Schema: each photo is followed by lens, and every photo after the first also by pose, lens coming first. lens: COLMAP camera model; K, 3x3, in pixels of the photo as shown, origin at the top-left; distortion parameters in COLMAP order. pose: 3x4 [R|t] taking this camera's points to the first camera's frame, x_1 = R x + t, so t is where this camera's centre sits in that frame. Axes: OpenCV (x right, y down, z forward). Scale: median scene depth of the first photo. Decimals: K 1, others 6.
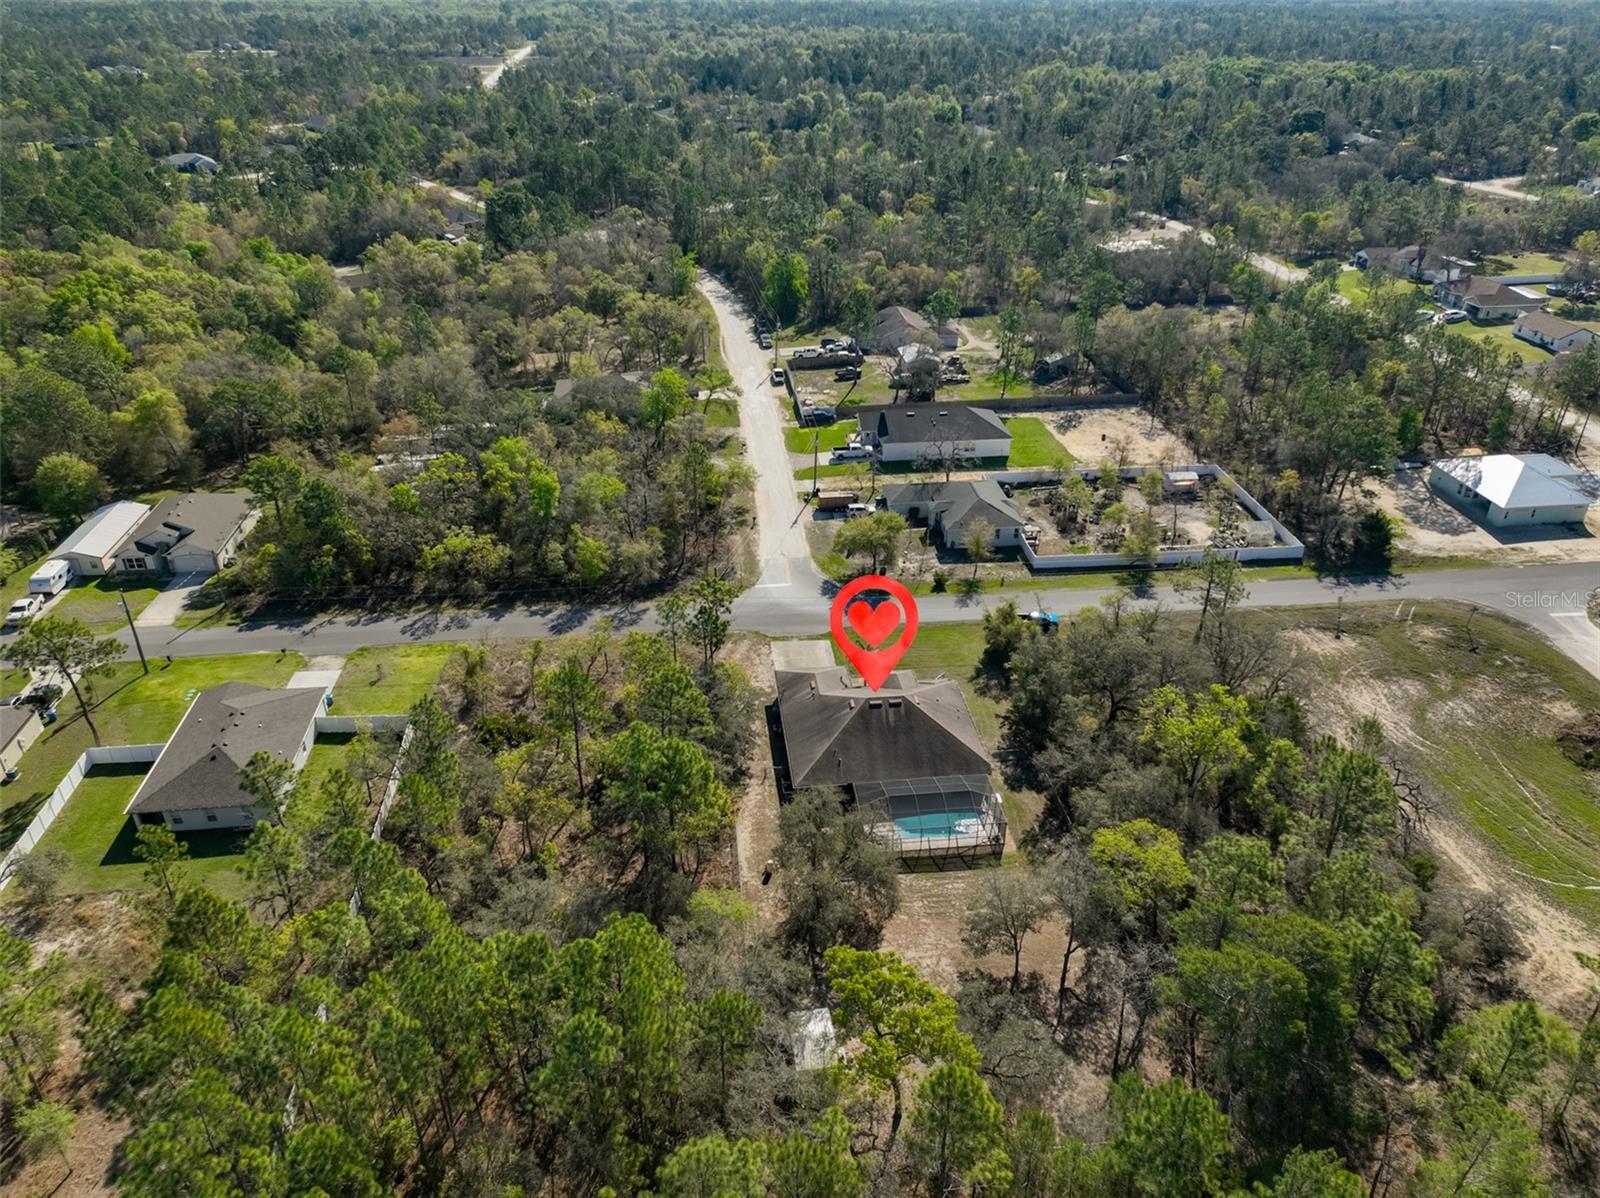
lens RADIAL K [[1121.2, 0, 807.5], [0, 1121.2, 592.3], [0, 0, 1]] dist [0.006244, 0.008566]
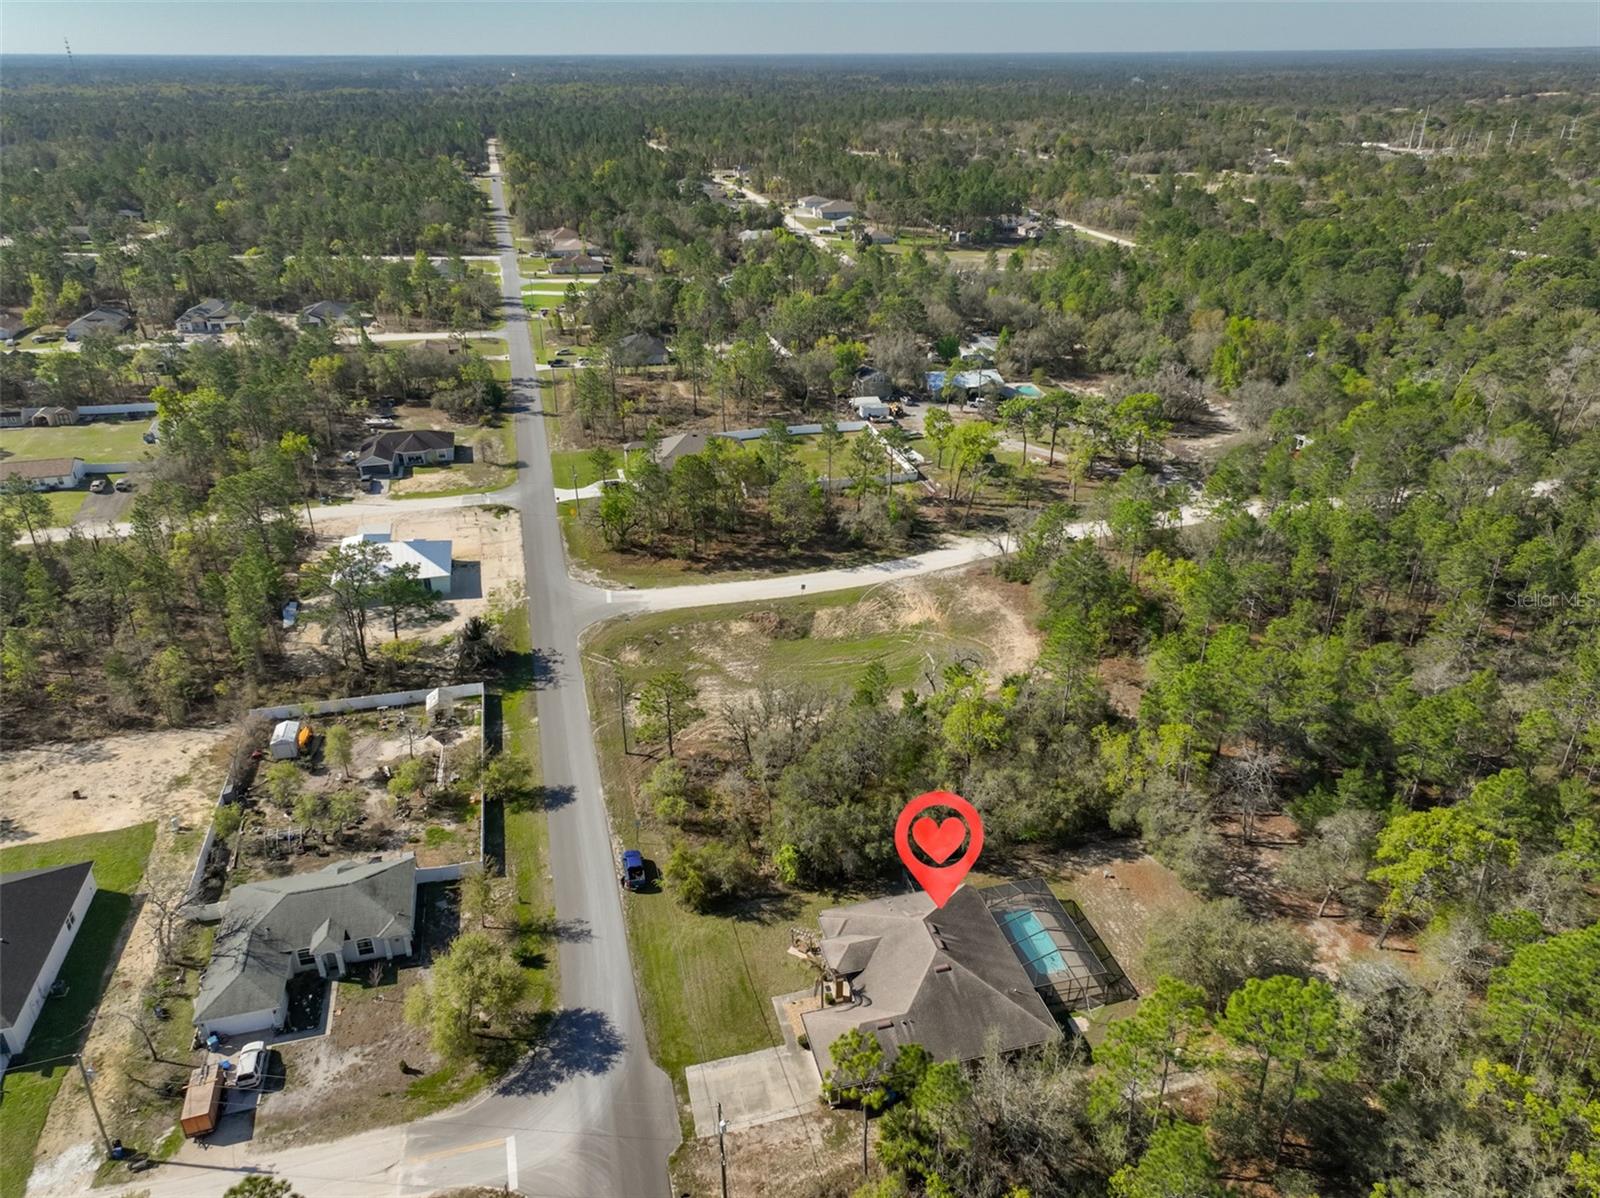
lens RADIAL K [[1121.2, 0, 807.5], [0, 1121.2, 592.3], [0, 0, 1]] dist [0.006244, 0.008566]
pose [[-0.142316, -0.432518, 0.890323, -0.397289], [0.484763, 0.753767, 0.443667, -0.370735], [-0.862989, 0.494737, 0.102396, 0.591840]]
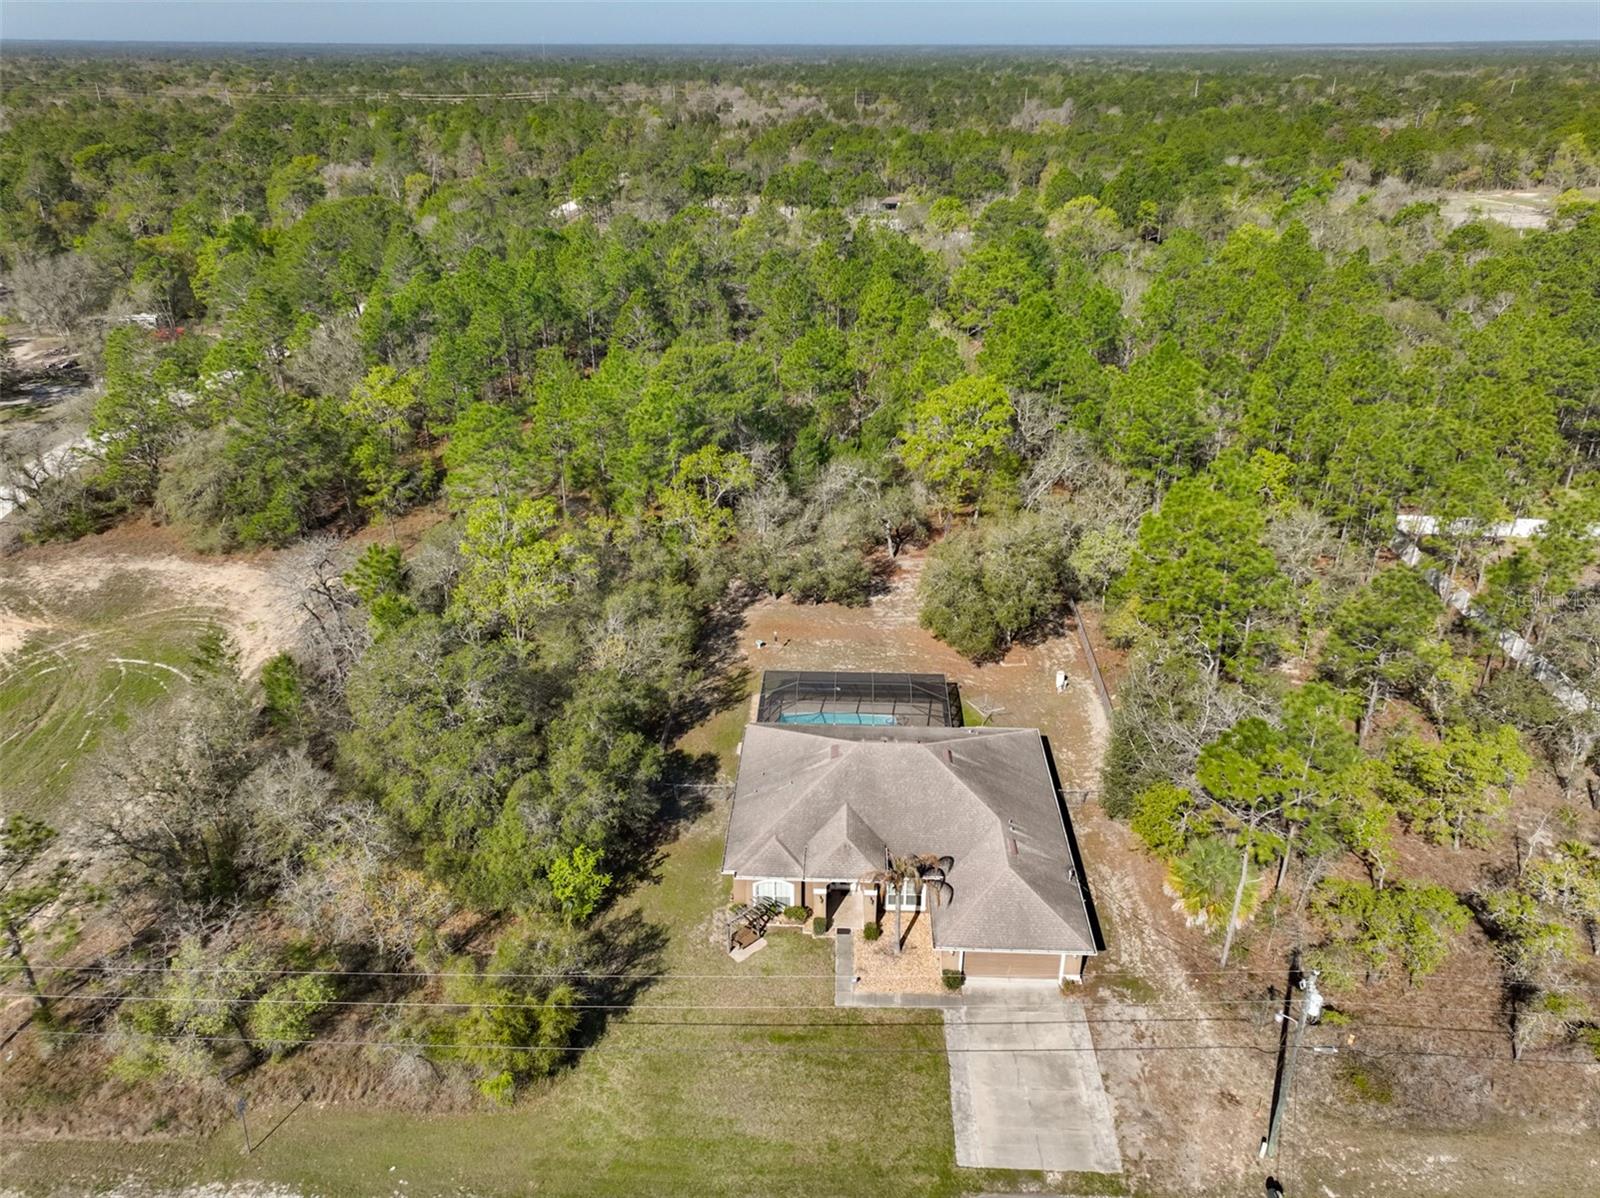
lens RADIAL K [[1121.2, 0, 807.5], [0, 1121.2, 592.3], [0, 0, 1]] dist [0.006244, 0.008566]
pose [[-0.987559, -0.071655, 0.139975, 0.024561], [0.074157, 0.572728, 0.816384, -0.297363], [-0.138665, 0.816608, -0.560289, 0.872160]]
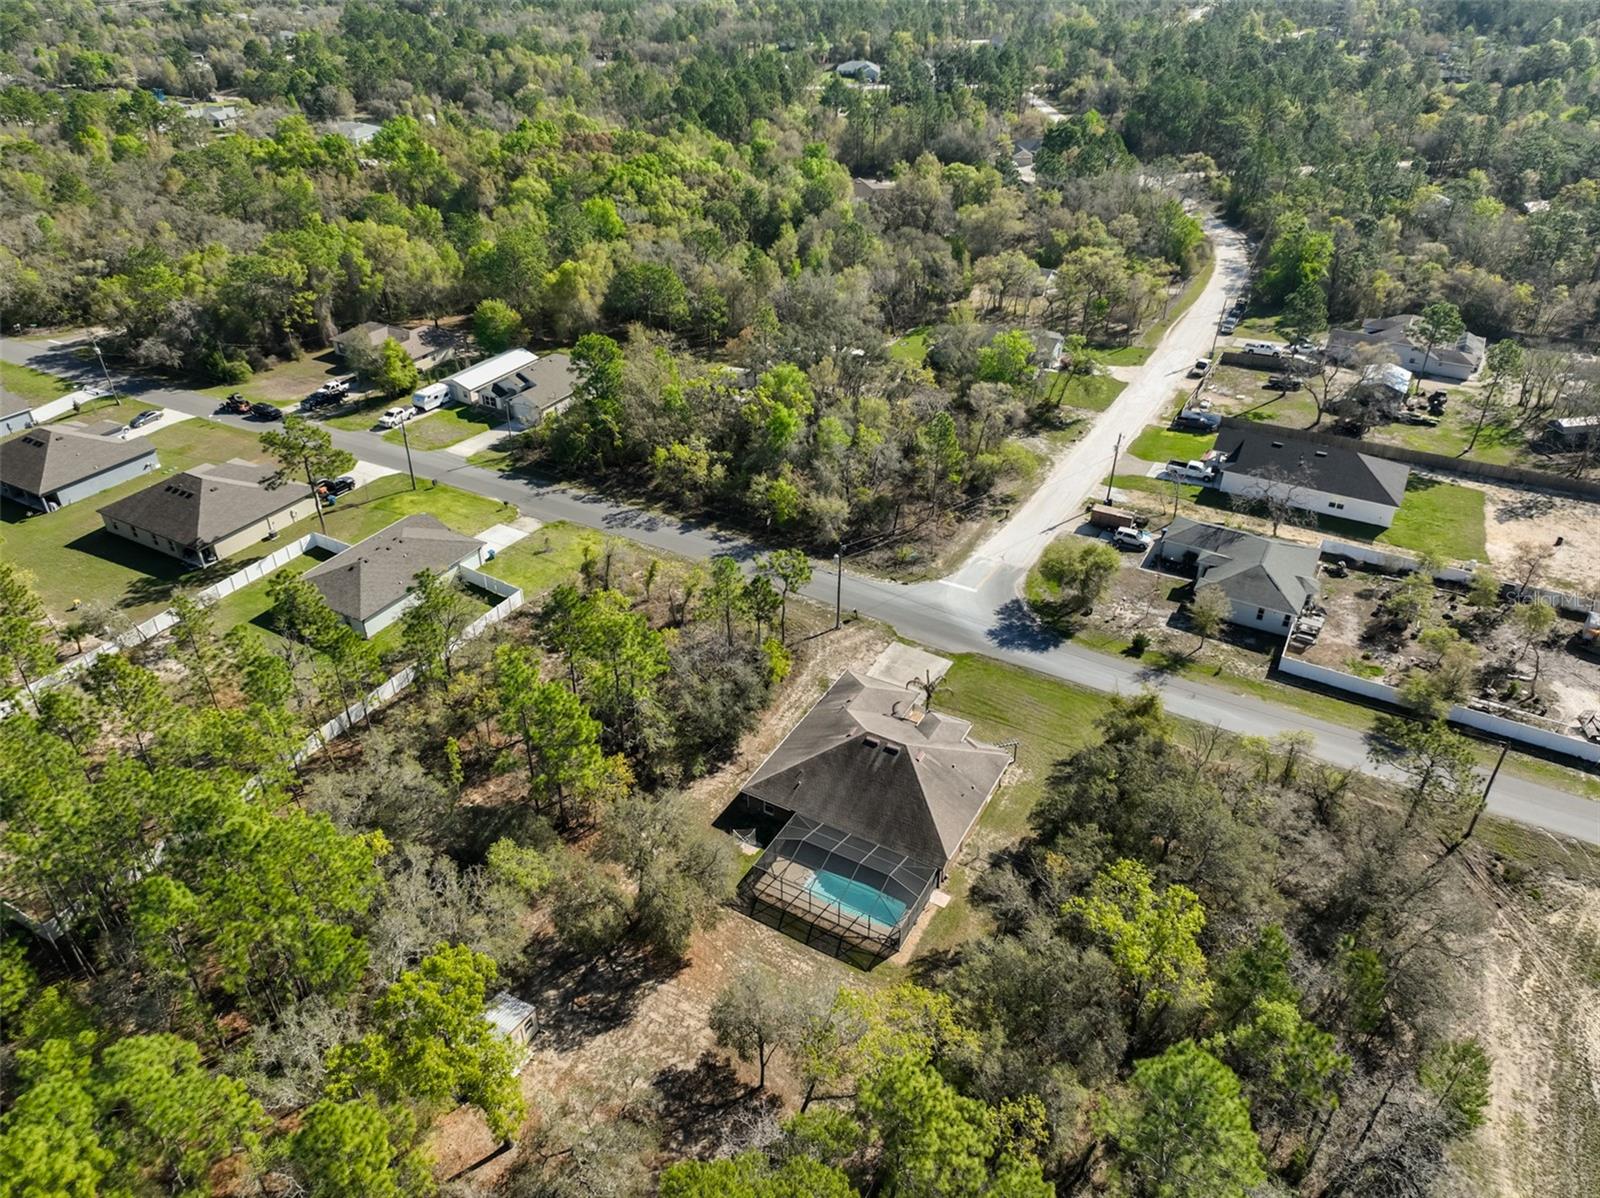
lens RADIAL K [[1121.2, 0, 807.5], [0, 1121.2, 592.3], [0, 0, 1]] dist [0.006244, 0.008566]
pose [[0.810736, 0.311538, -0.495633, 0.285178], [-0.284553, 0.949608, 0.131432, -0.076173], [0.511603, 0.034477, 0.858530, 0.150234]]
